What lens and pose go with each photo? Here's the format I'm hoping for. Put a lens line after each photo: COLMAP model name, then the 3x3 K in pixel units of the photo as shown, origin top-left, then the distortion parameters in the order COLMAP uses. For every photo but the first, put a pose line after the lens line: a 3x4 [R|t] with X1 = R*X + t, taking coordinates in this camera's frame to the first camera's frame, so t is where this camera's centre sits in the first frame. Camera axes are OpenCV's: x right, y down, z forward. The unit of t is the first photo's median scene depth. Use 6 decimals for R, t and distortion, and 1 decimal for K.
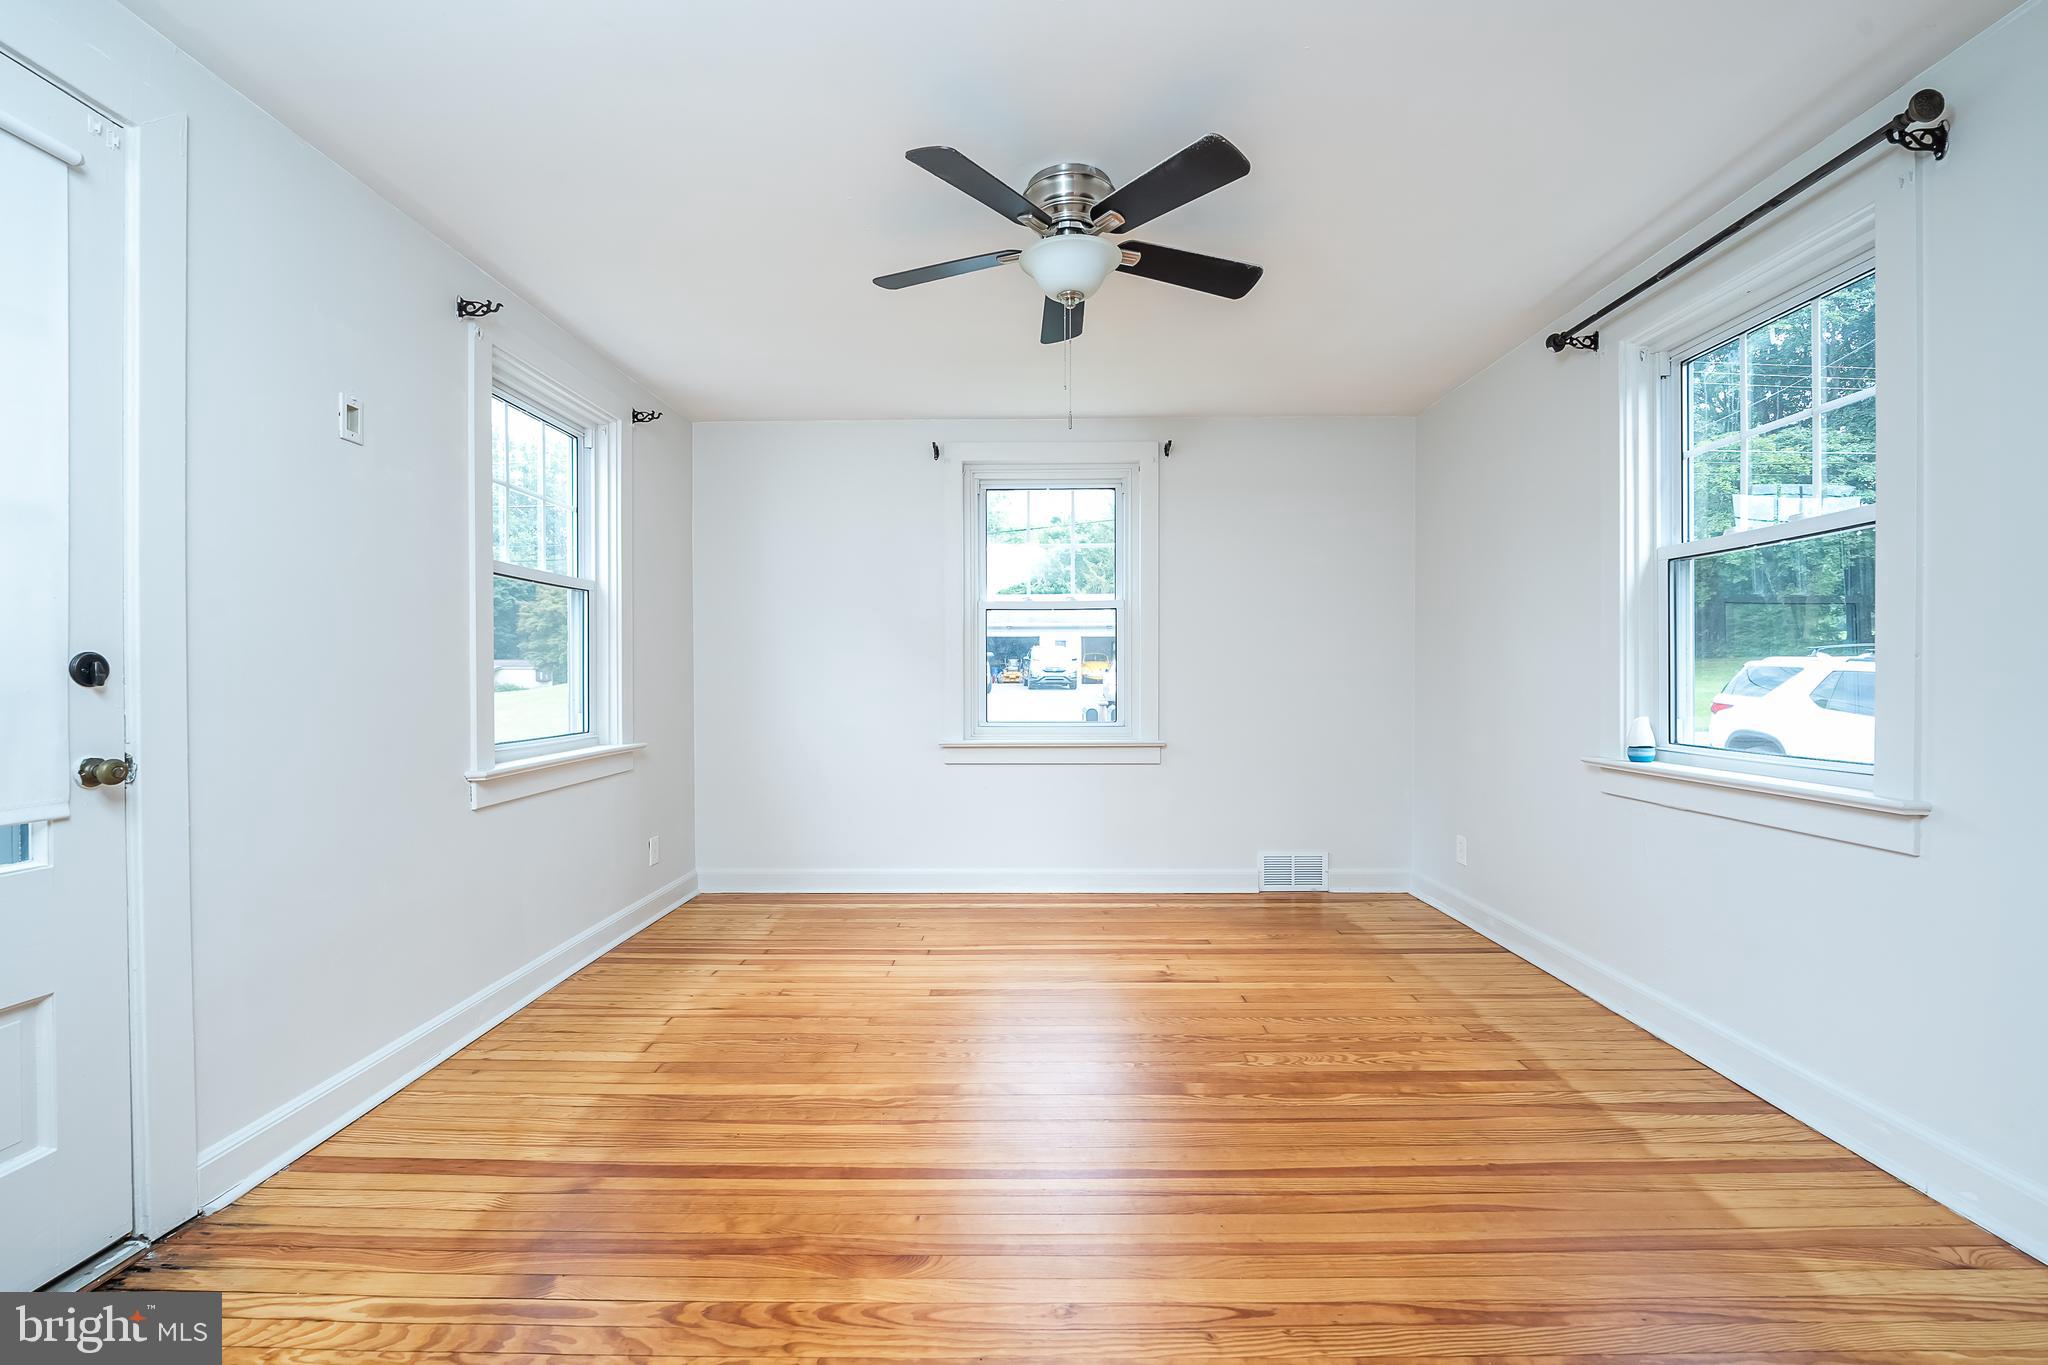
lens RADIAL K [[880.5, 0, 985.9], [0, 880.5, 678.5], [0, 0, 1]] dist [0.002460, -0.008098]
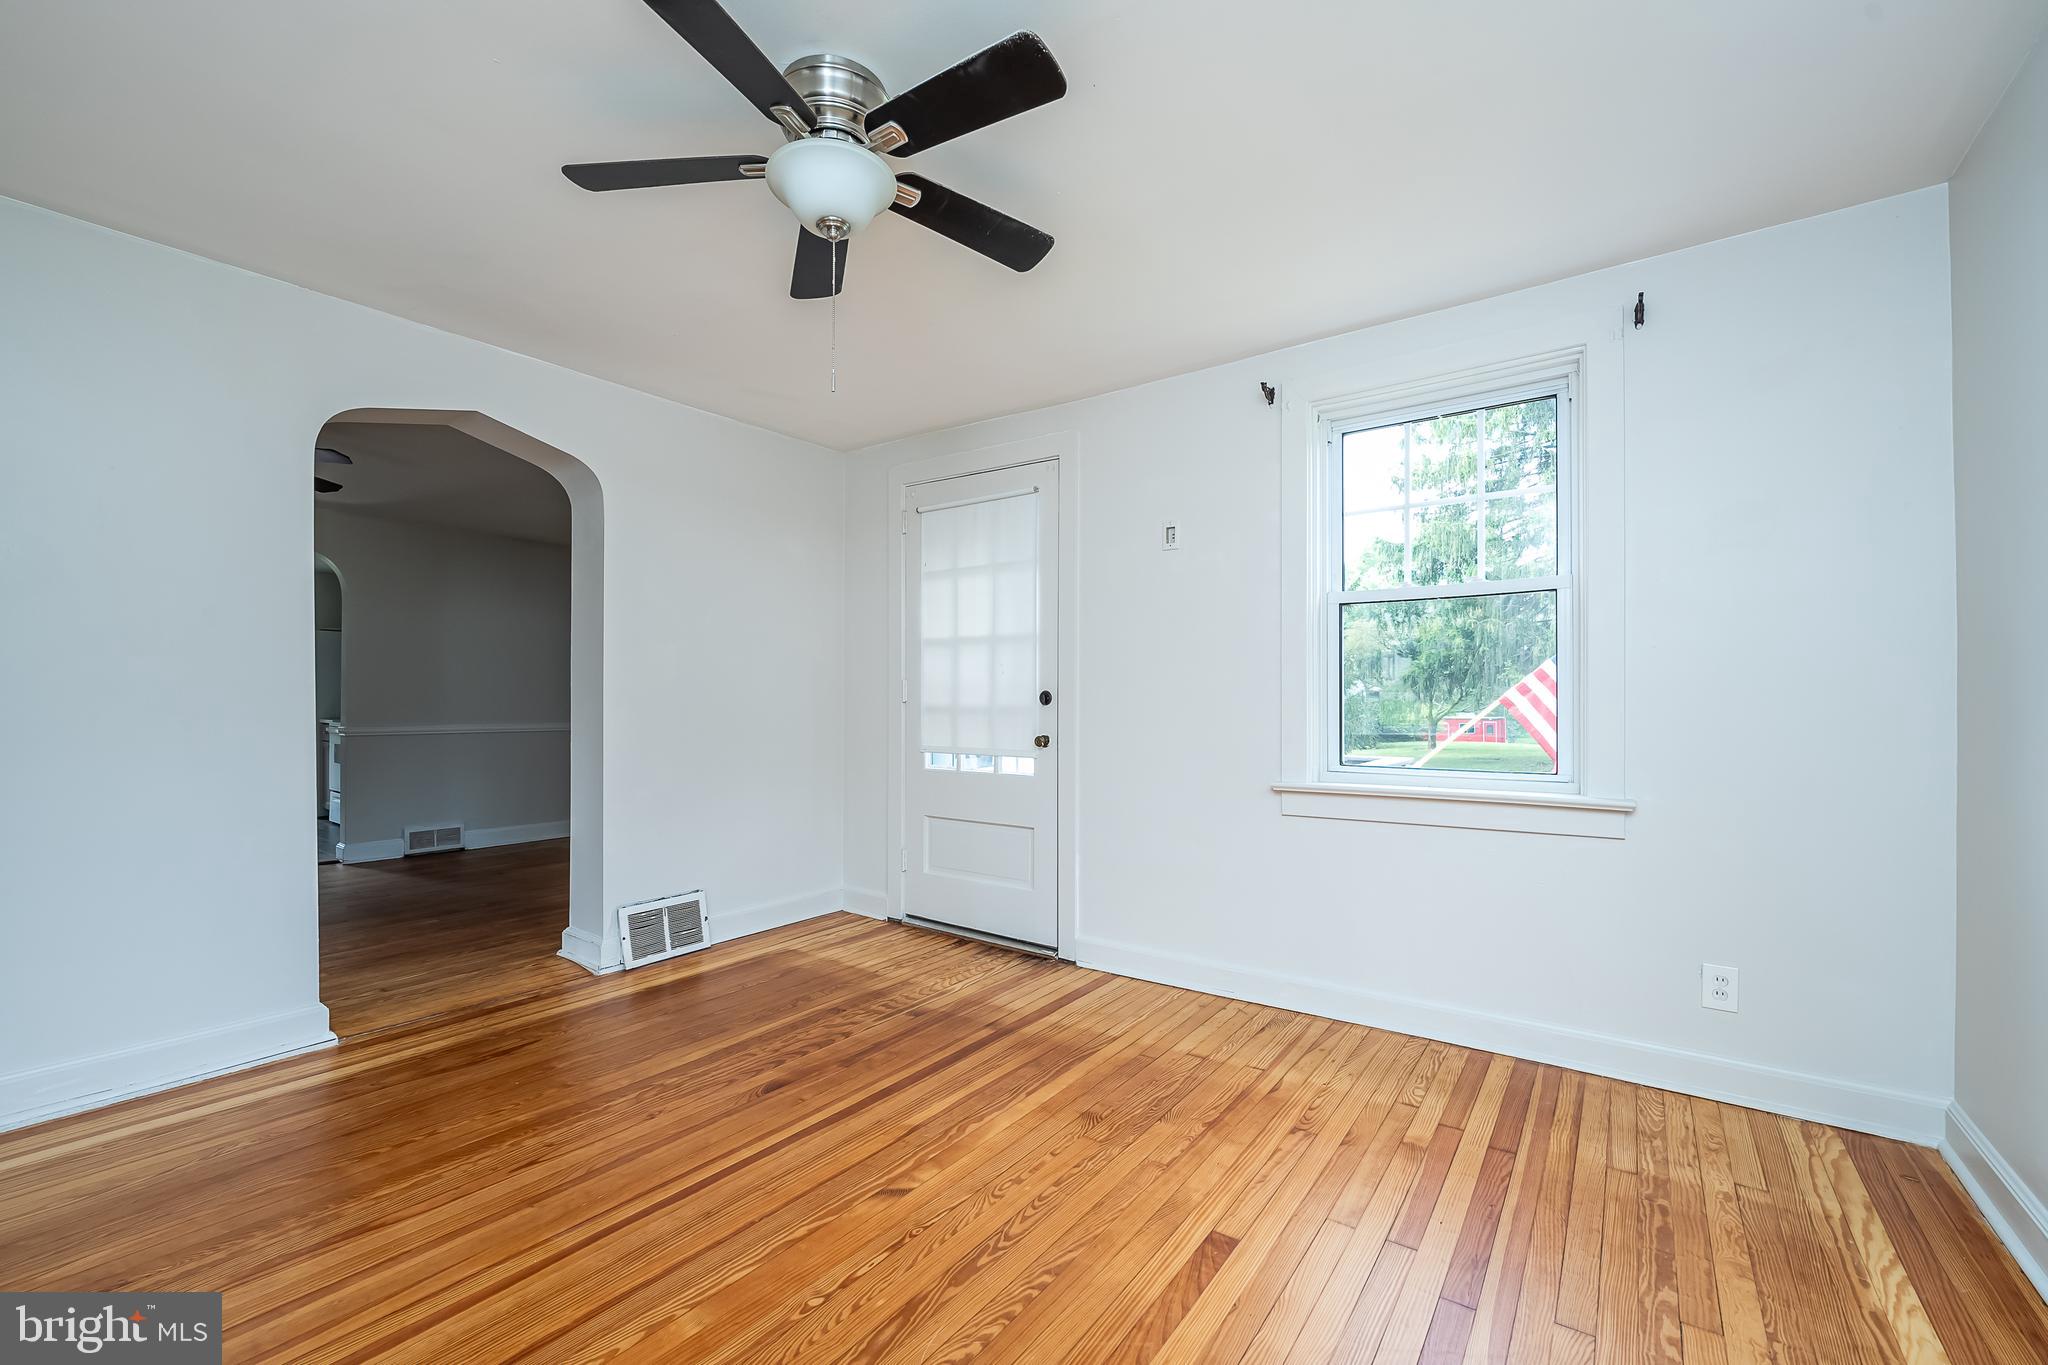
lens RADIAL K [[880.5, 0, 985.9], [0, 880.5, 678.5], [0, 0, 1]] dist [0.002460, -0.008098]
pose [[-0.609629, -0.019586, -0.792445, 0.694210], [0.000614, 0.999683, -0.025179, 0.014342], [0.792686, -0.015836, -0.609424, 1.740211]]
